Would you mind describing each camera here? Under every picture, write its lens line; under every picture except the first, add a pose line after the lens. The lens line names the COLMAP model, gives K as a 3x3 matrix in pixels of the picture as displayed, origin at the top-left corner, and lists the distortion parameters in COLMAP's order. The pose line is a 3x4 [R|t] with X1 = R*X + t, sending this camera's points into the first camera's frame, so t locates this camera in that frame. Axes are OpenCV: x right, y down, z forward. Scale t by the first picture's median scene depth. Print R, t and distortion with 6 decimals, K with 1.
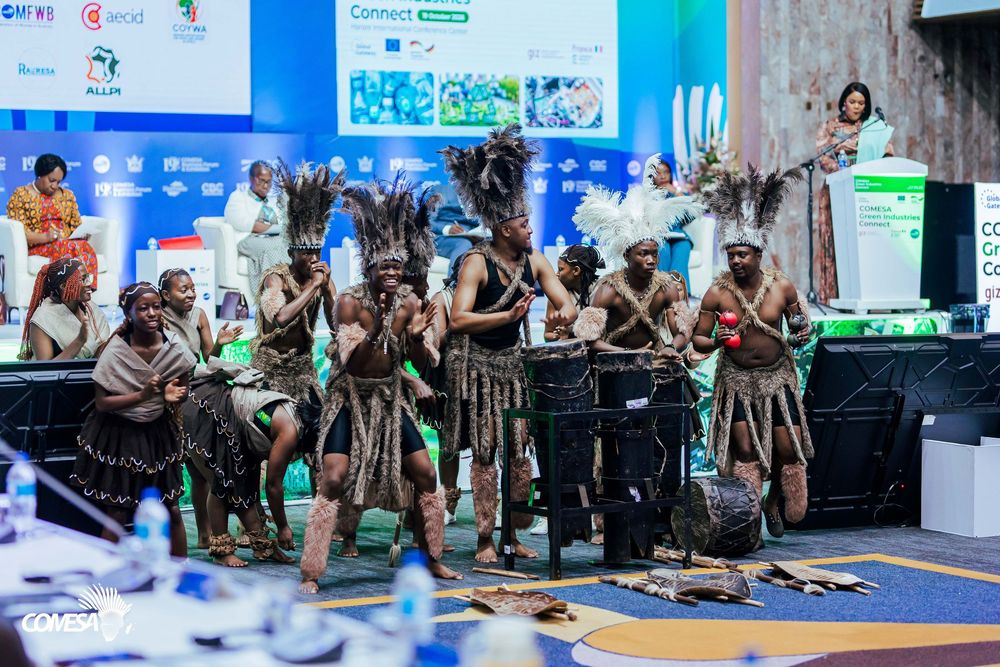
lens RADIAL K [[2474.6, 0, 499.4], [0, 2474.6, 335.0], [0, 0, 1]] dist [0.102125, 0.000000]
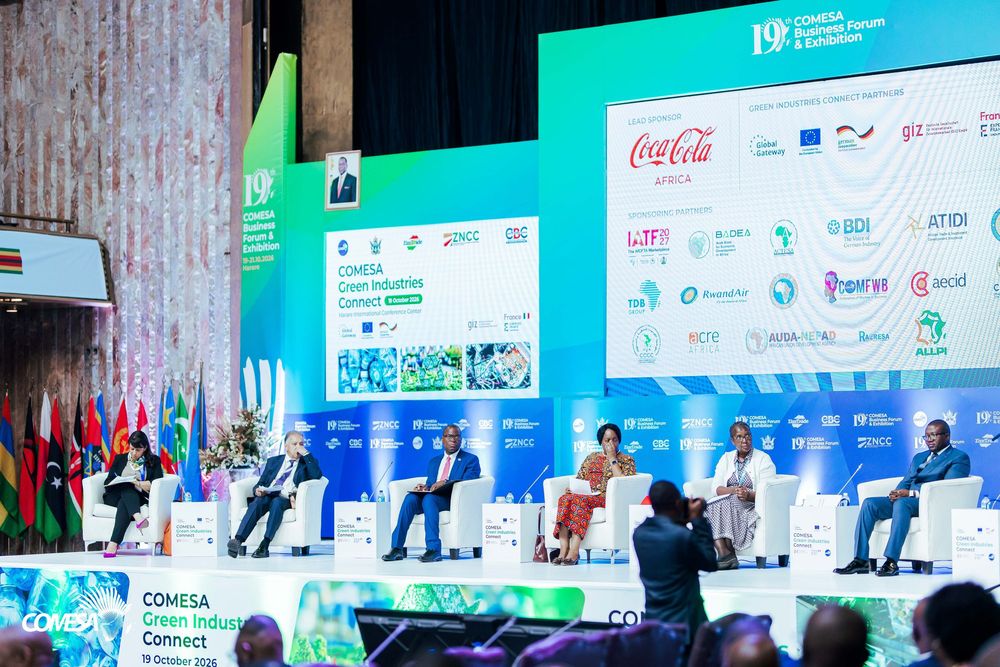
lens RADIAL K [[2474.6, 0, 499.2], [0, 2474.6, 332.4], [0, 0, 1]] dist [0.102125, 0.000000]
pose [[0.372630, -0.051675, -0.926540, 1.082129], [-0.041981, 0.996487, -0.072459, -0.029099], [0.927030, 0.065897, 0.369152, 0.603165]]
